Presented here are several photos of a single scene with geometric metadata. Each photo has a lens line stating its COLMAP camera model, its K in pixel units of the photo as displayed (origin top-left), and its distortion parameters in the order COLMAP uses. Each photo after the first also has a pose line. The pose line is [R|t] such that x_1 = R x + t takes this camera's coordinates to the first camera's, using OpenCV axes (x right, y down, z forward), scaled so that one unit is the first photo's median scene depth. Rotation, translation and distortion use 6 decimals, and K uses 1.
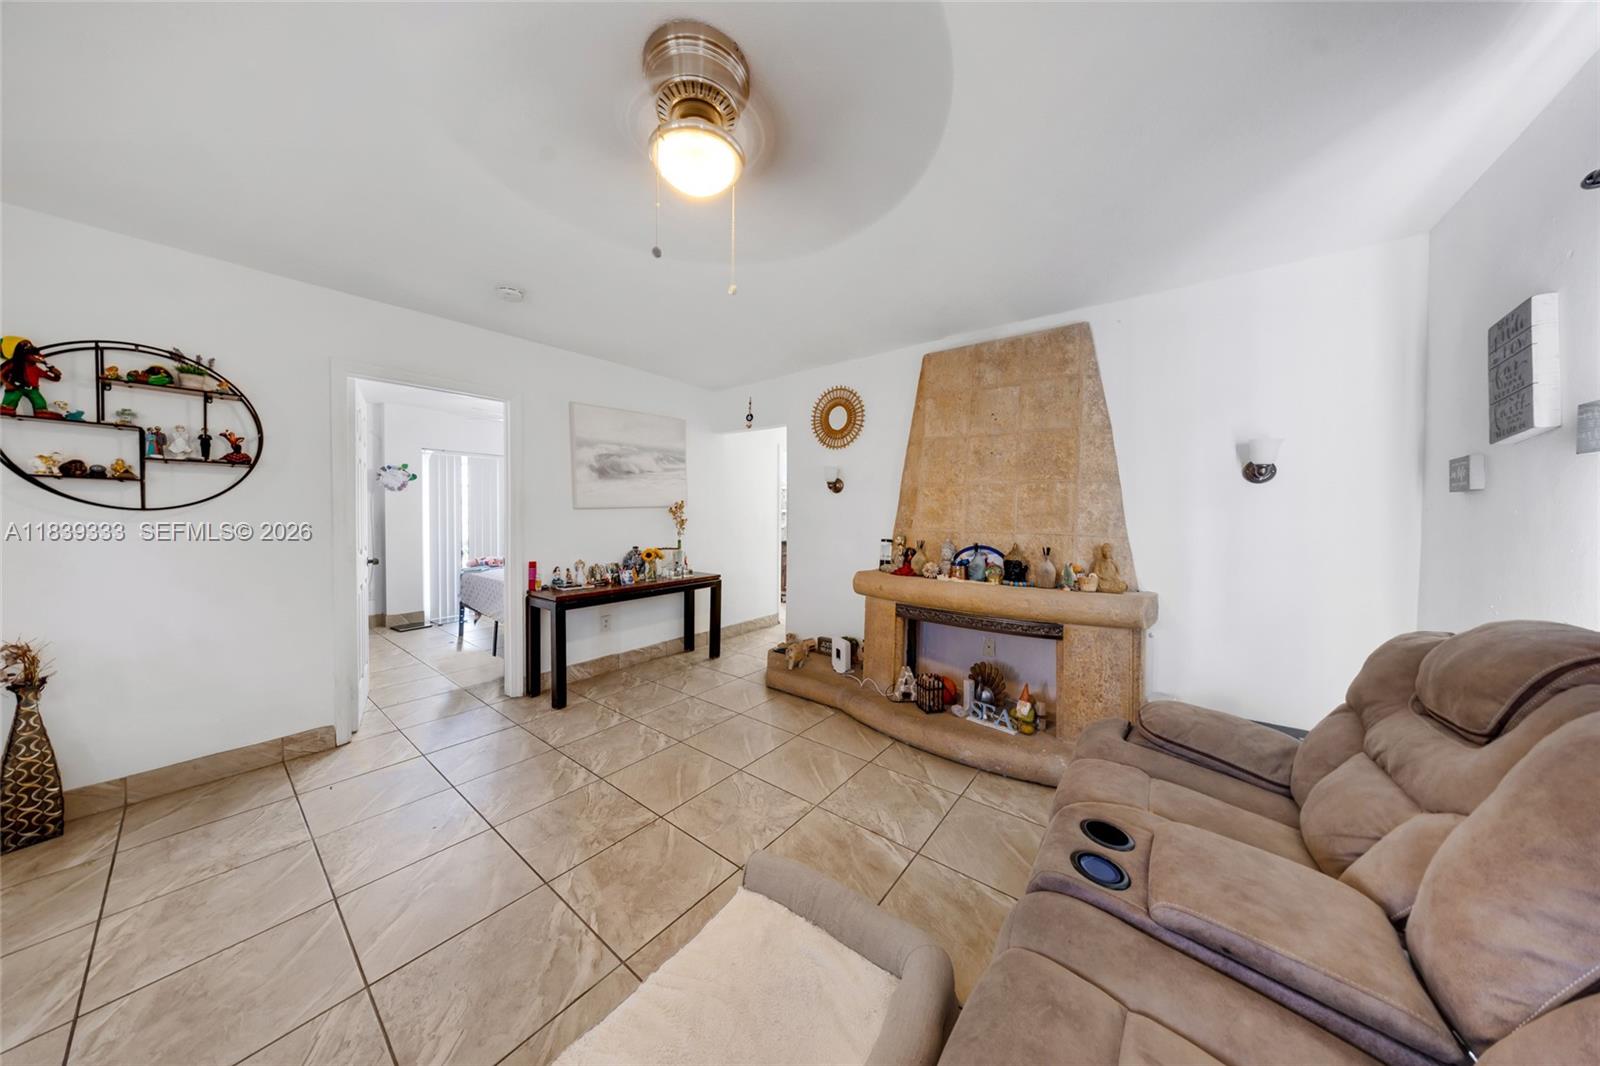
lens RADIAL K [[472.5, 0, 795.5], [0, 472.5, 522.4], [0, 0, 1]] dist [0.000019, 0.000044]
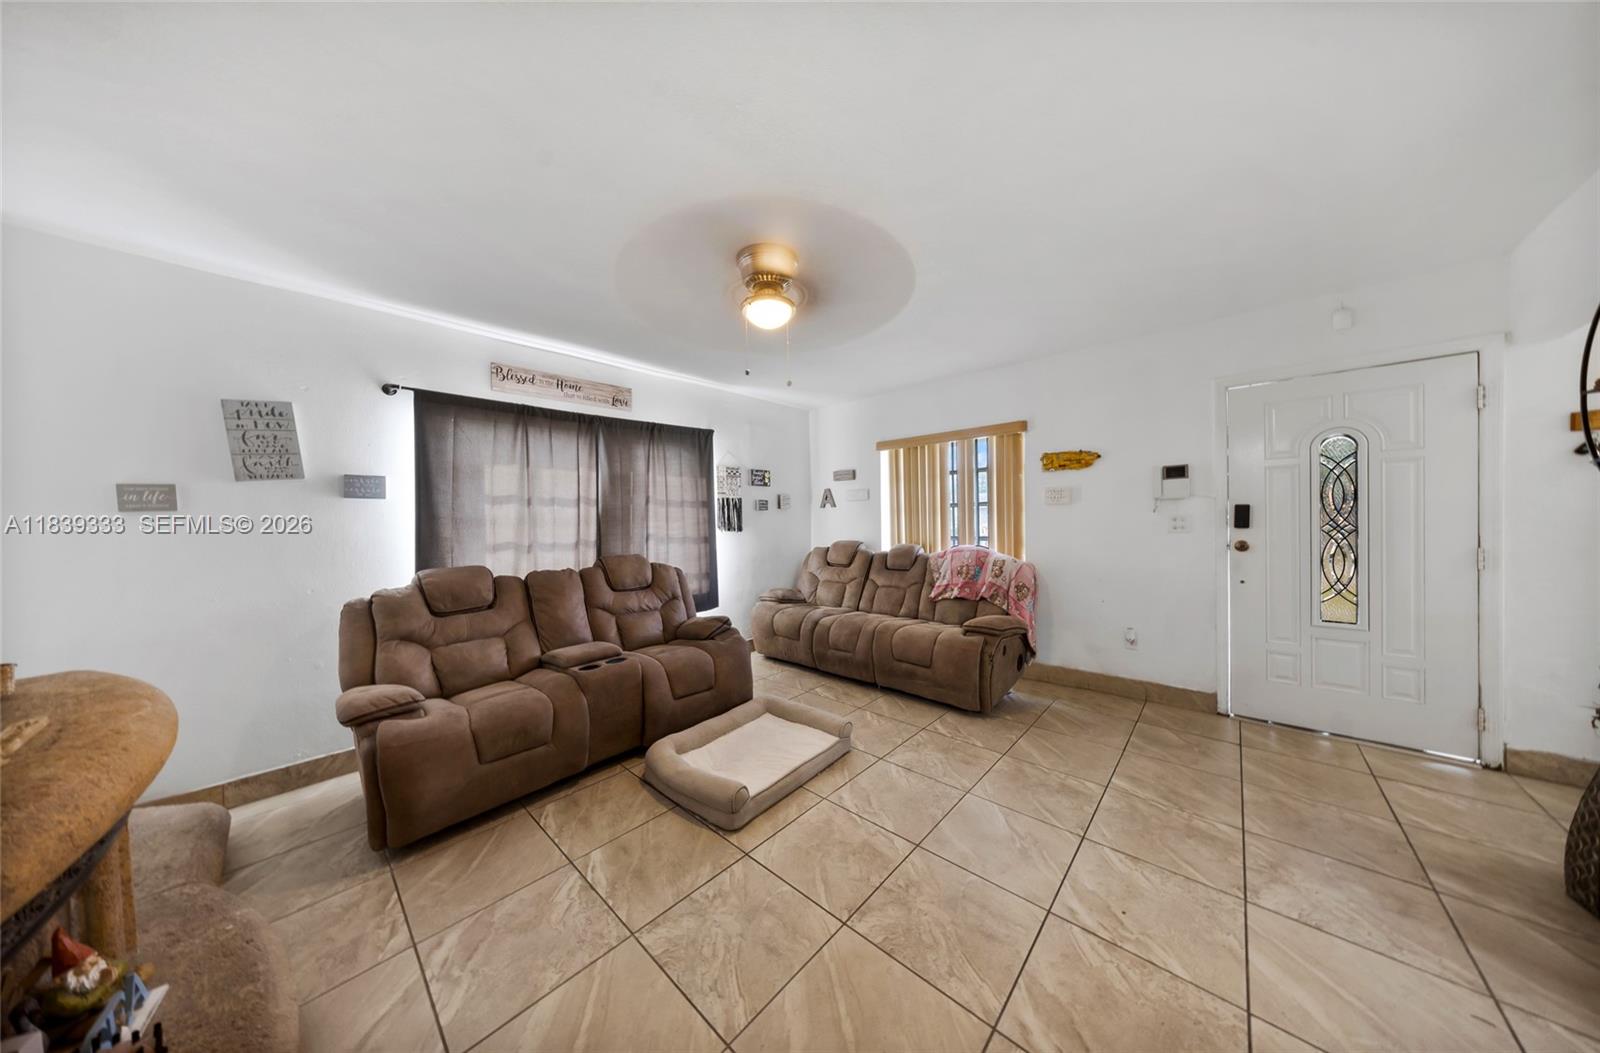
lens RADIAL K [[467.3, 0, 803.2], [0, 467.3, 522.1], [0, 0, 1]] dist [0.005285, -0.000026]
pose [[-0.997563, 0.012933, 0.068558, -0.214068], [0.015042, 0.999427, 0.030333, -0.032096], [-0.068126, 0.031291, -0.997186, 1.330837]]
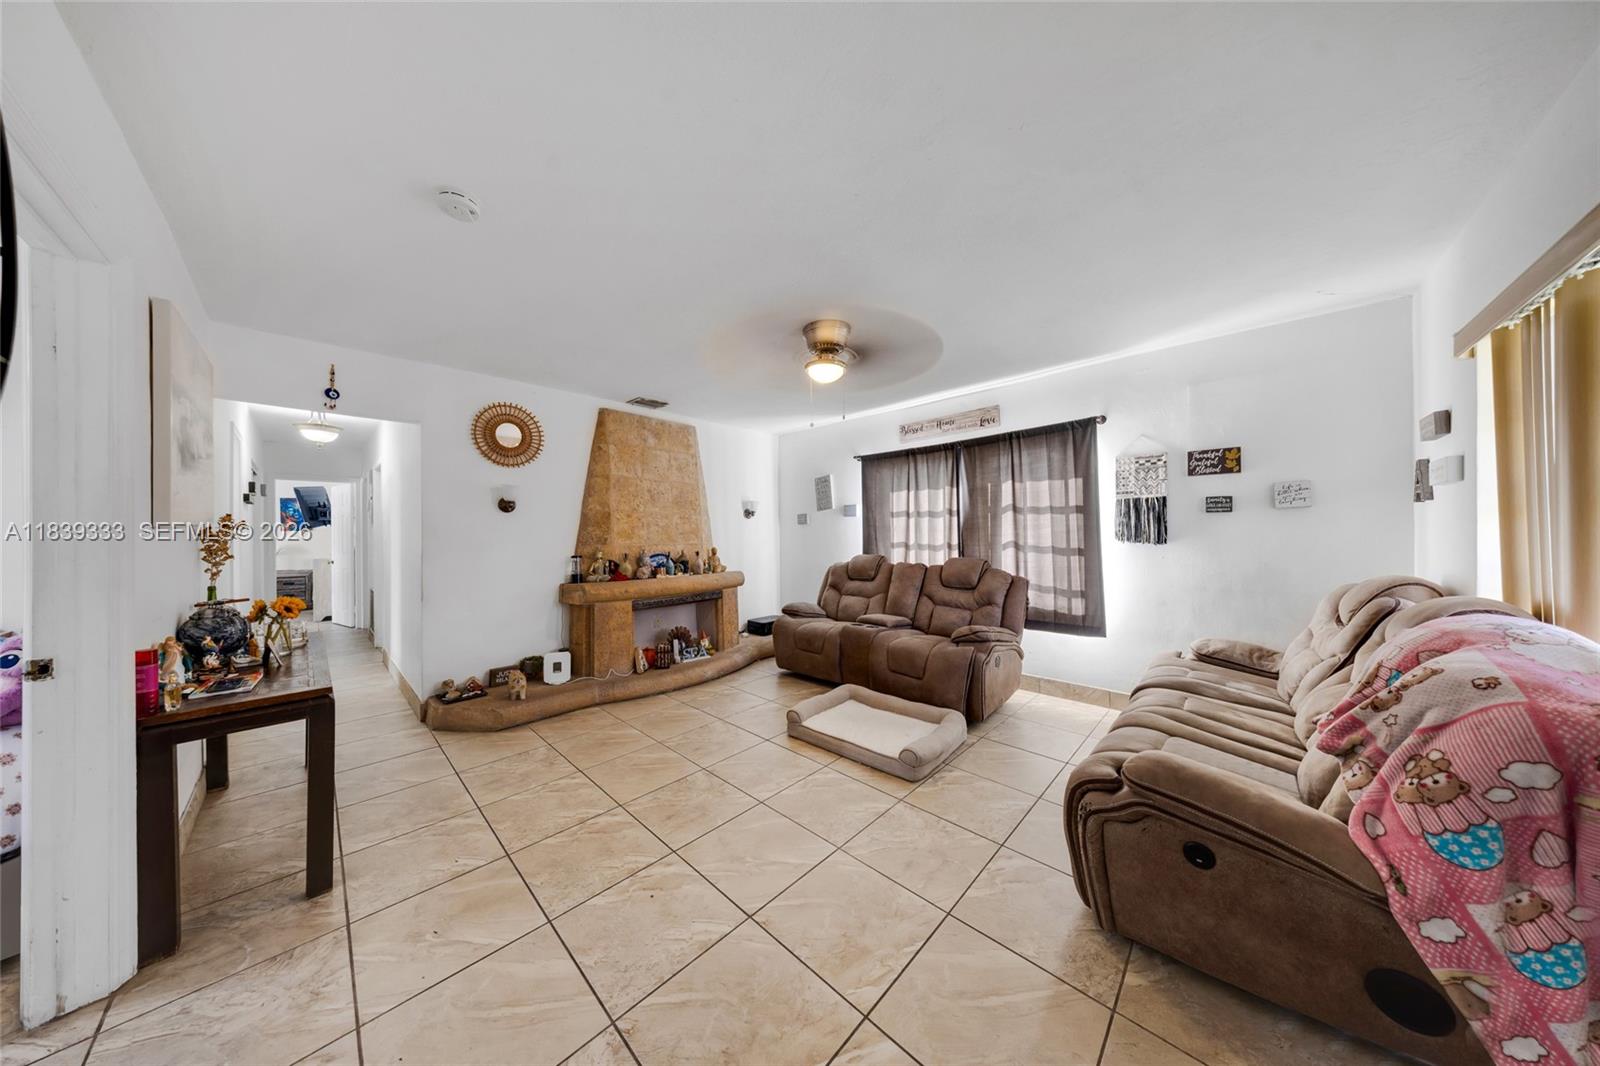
lens RADIAL K [[472.5, 0, 793.5], [0, 472.5, 528.5], [0, 0, 1]] dist [0.000019, 0.000044]
pose [[0.100452, 0.005700, 0.994926, -1.180094], [0.029047, 0.999541, -0.008659, -0.006560], [-0.994518, 0.029769, 0.100240, 0.469529]]
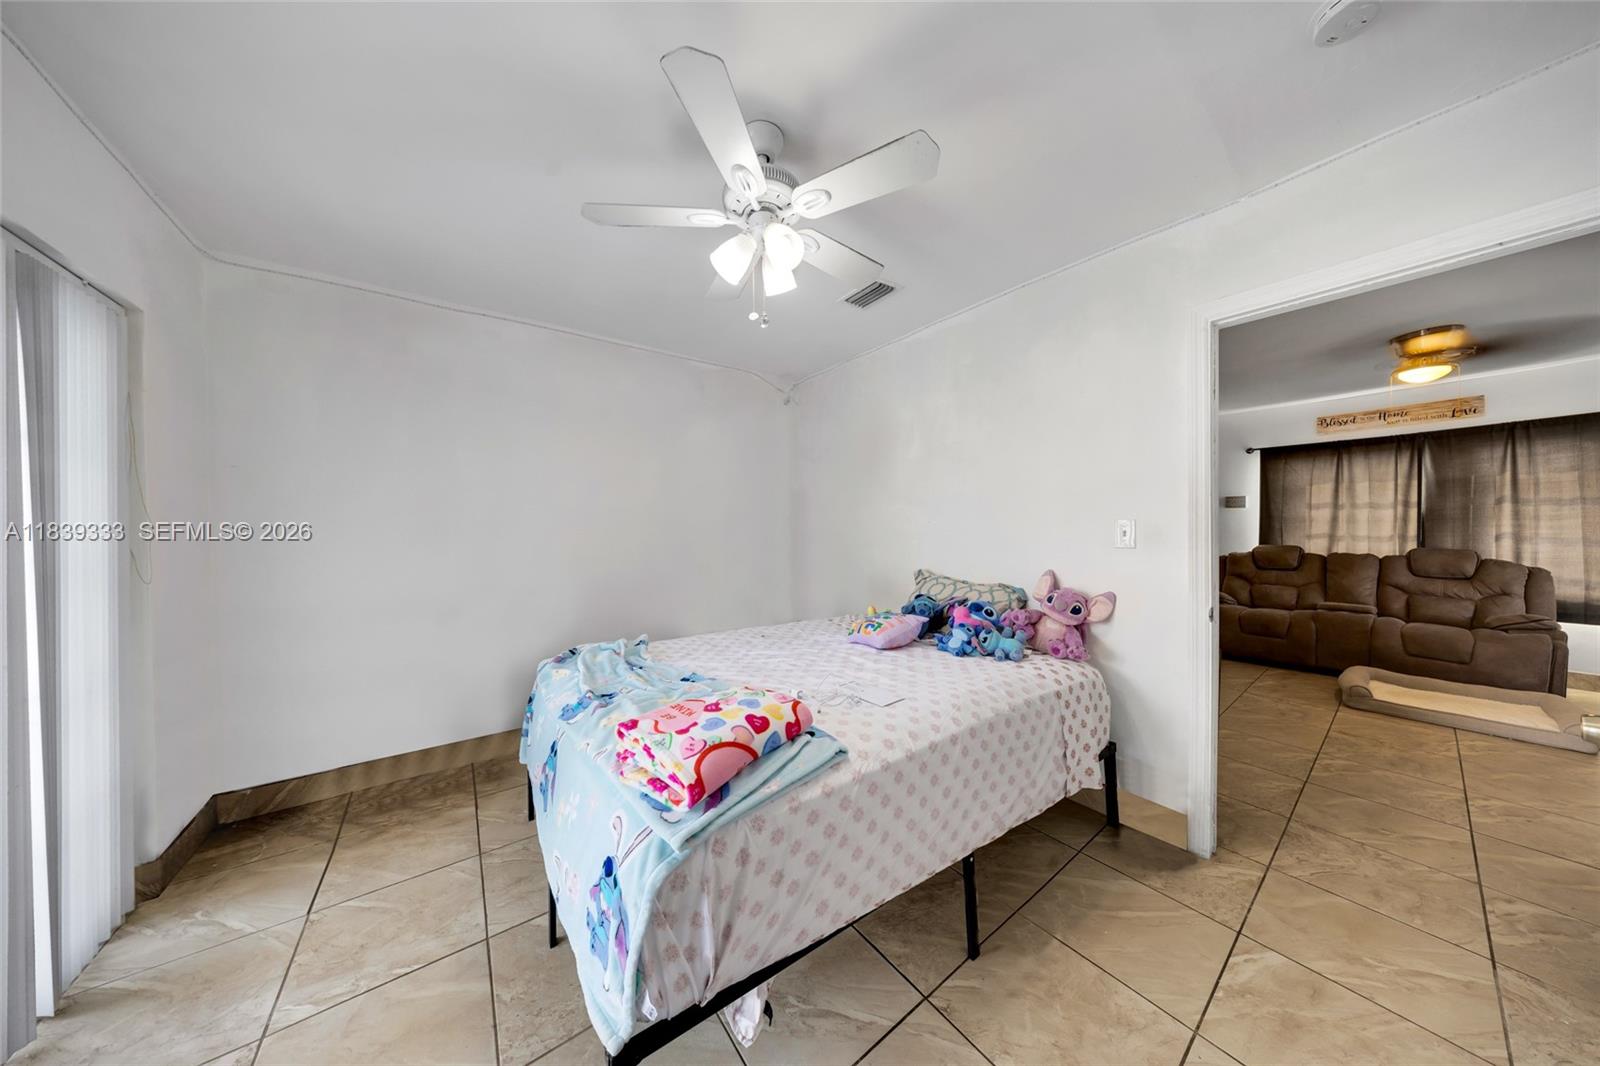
lens RADIAL K [[472.5, 0, 796.0], [0, 472.5, 525.3], [0, 0, 1]] dist [0.000019, 0.000044]
pose [[0.261170, -0.009300, 0.965248, -1.637843], [0.029003, 0.999578, 0.001784, -0.048805], [-0.964857, 0.027529, 0.261330, 1.689326]]
